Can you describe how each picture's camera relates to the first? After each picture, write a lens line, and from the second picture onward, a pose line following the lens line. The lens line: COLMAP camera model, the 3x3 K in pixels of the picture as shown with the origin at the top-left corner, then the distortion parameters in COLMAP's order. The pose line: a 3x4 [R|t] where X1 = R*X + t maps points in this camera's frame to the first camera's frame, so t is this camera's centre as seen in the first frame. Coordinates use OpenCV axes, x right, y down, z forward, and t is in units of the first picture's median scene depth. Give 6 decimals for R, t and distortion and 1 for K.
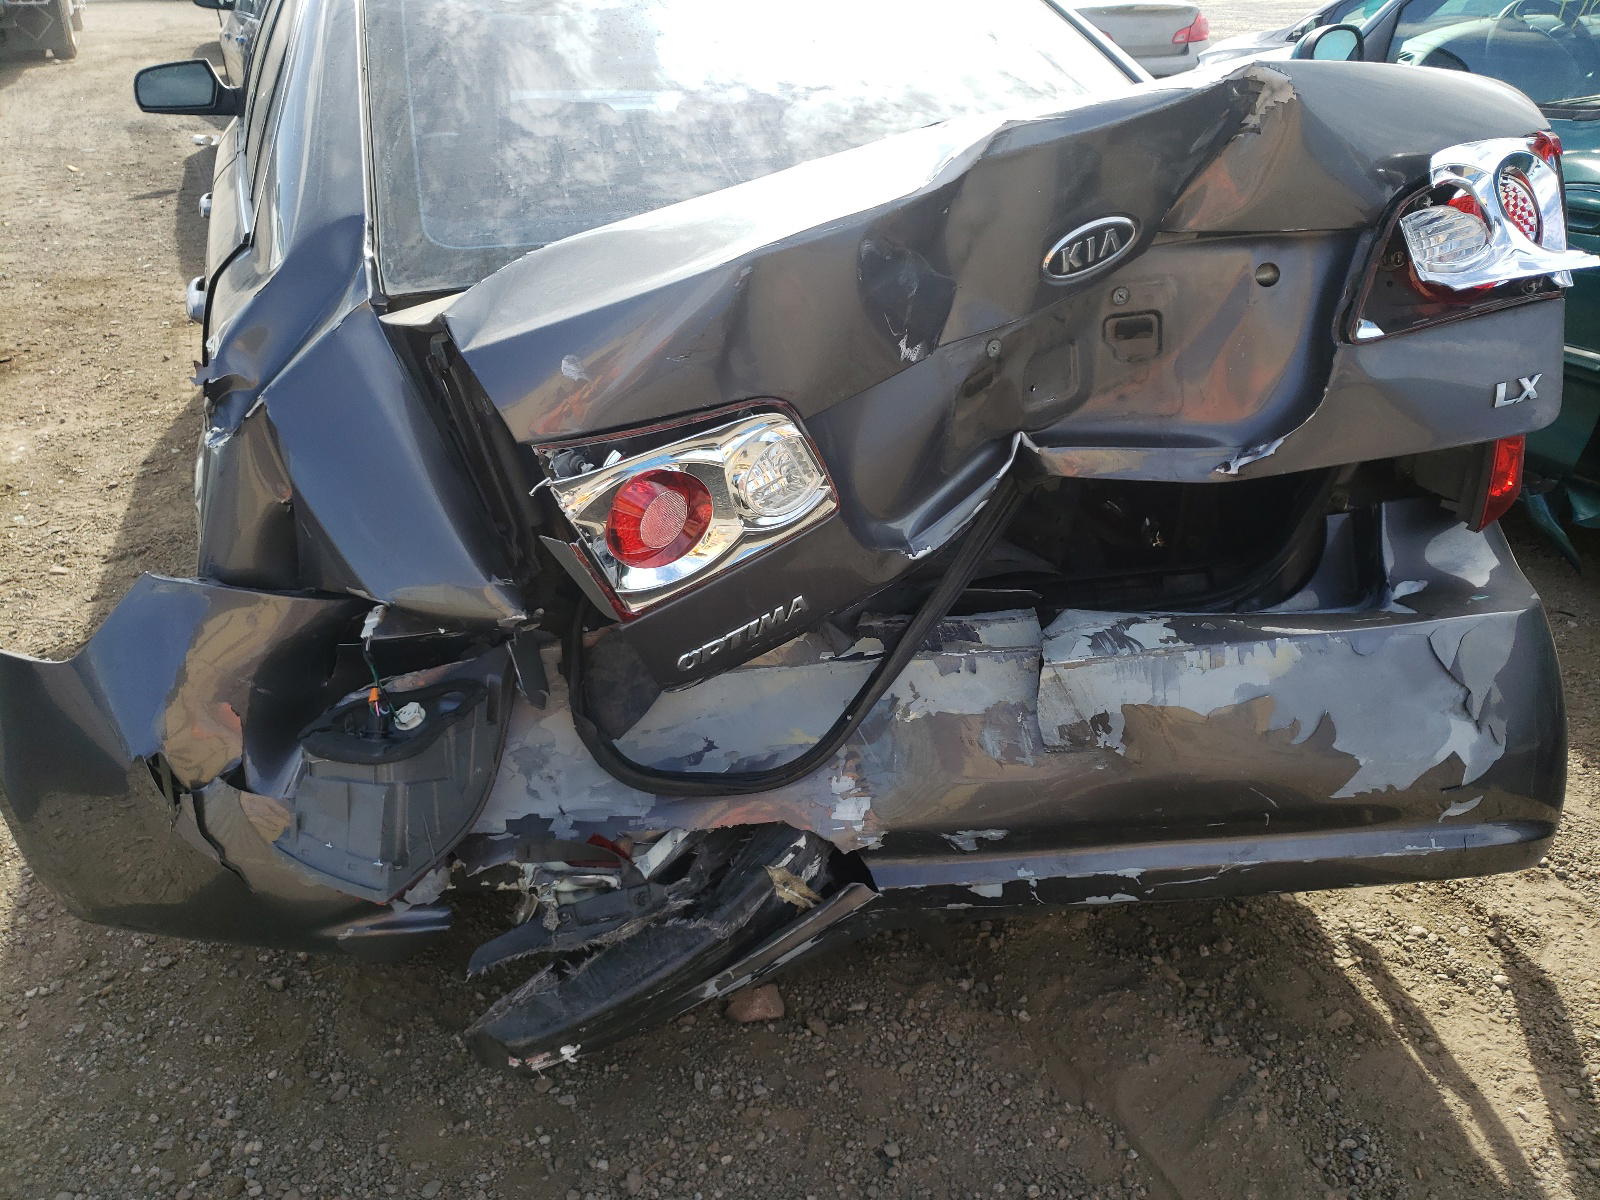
lens RADIAL K [[1198.0, 0, 800.0], [0, 1198.0, 600.0], [0, 0, 1]] dist [0.050579, -0.056844]
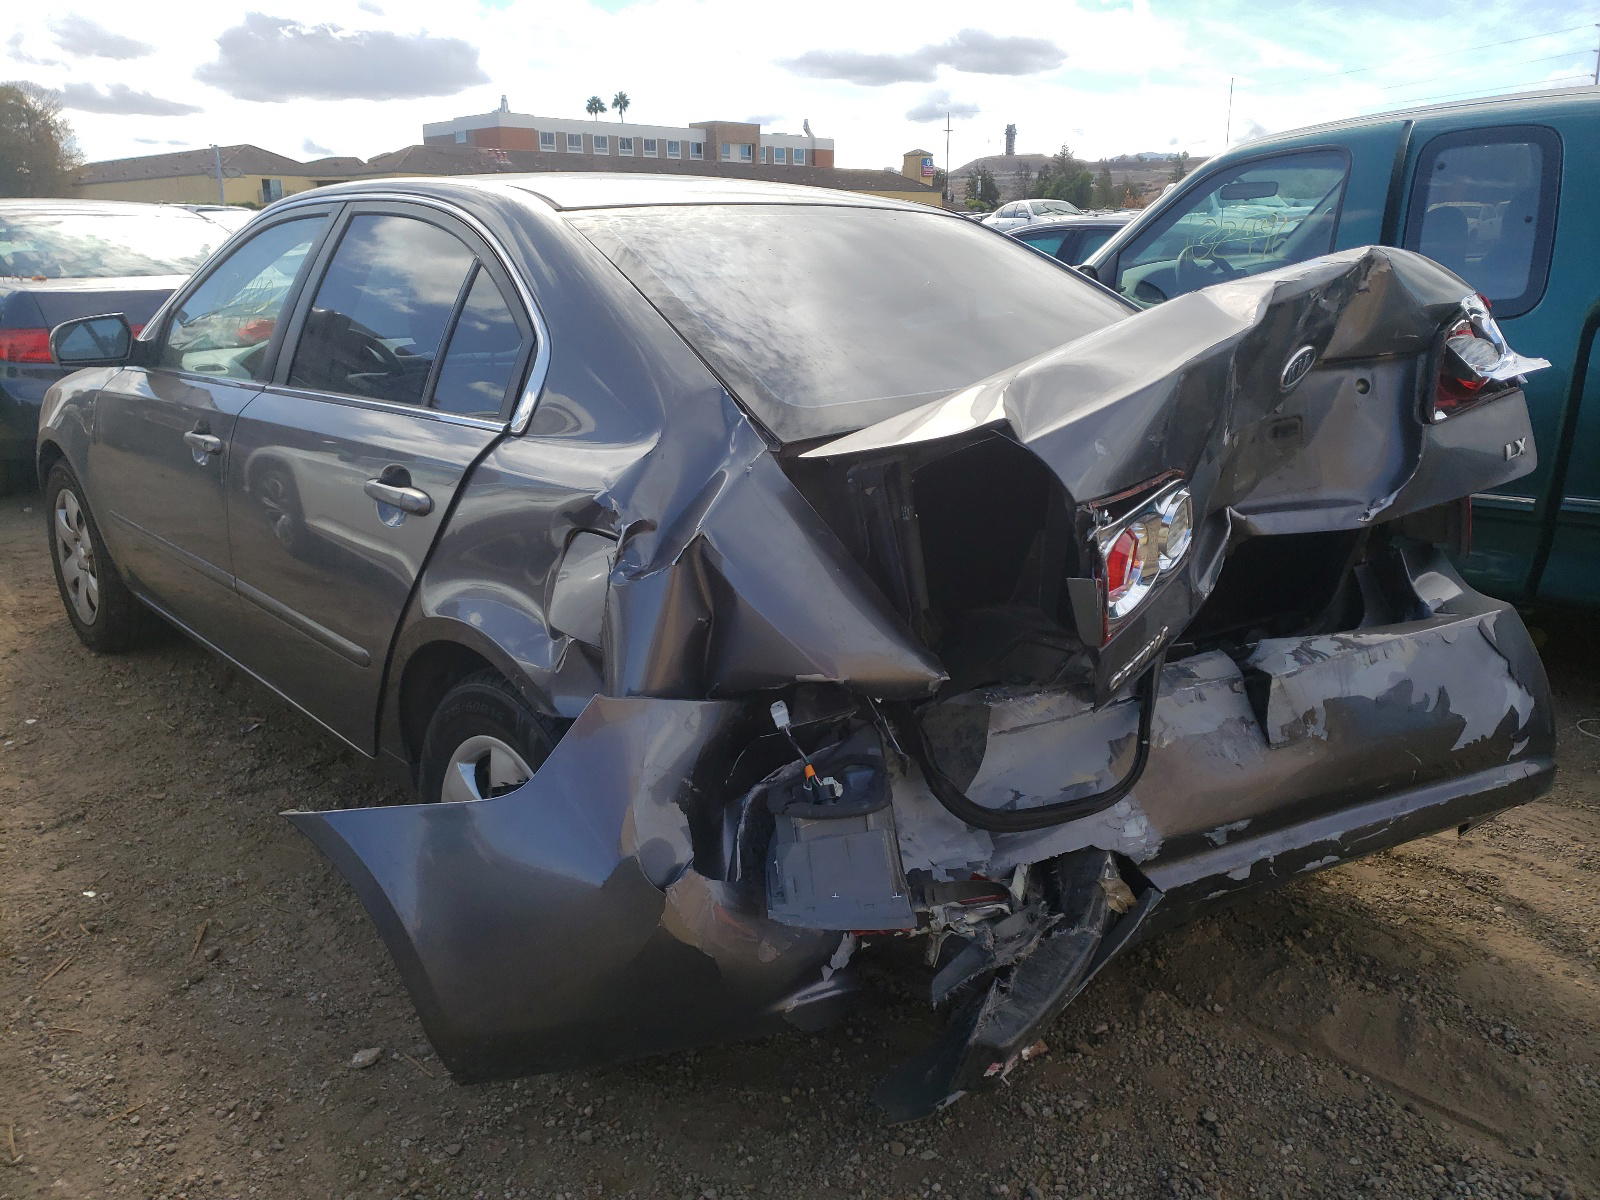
lens RADIAL K [[1169.1, 0, 800.0], [0, 1169.1, 600.0], [0, 0, 1]] dist [0.022987, -0.001354]
pose [[0.944318, -0.108093, 0.310771, -0.667636], [0.168489, 0.970126, -0.174547, 0.107353], [-0.282620, 0.217189, 0.934320, -0.082106]]
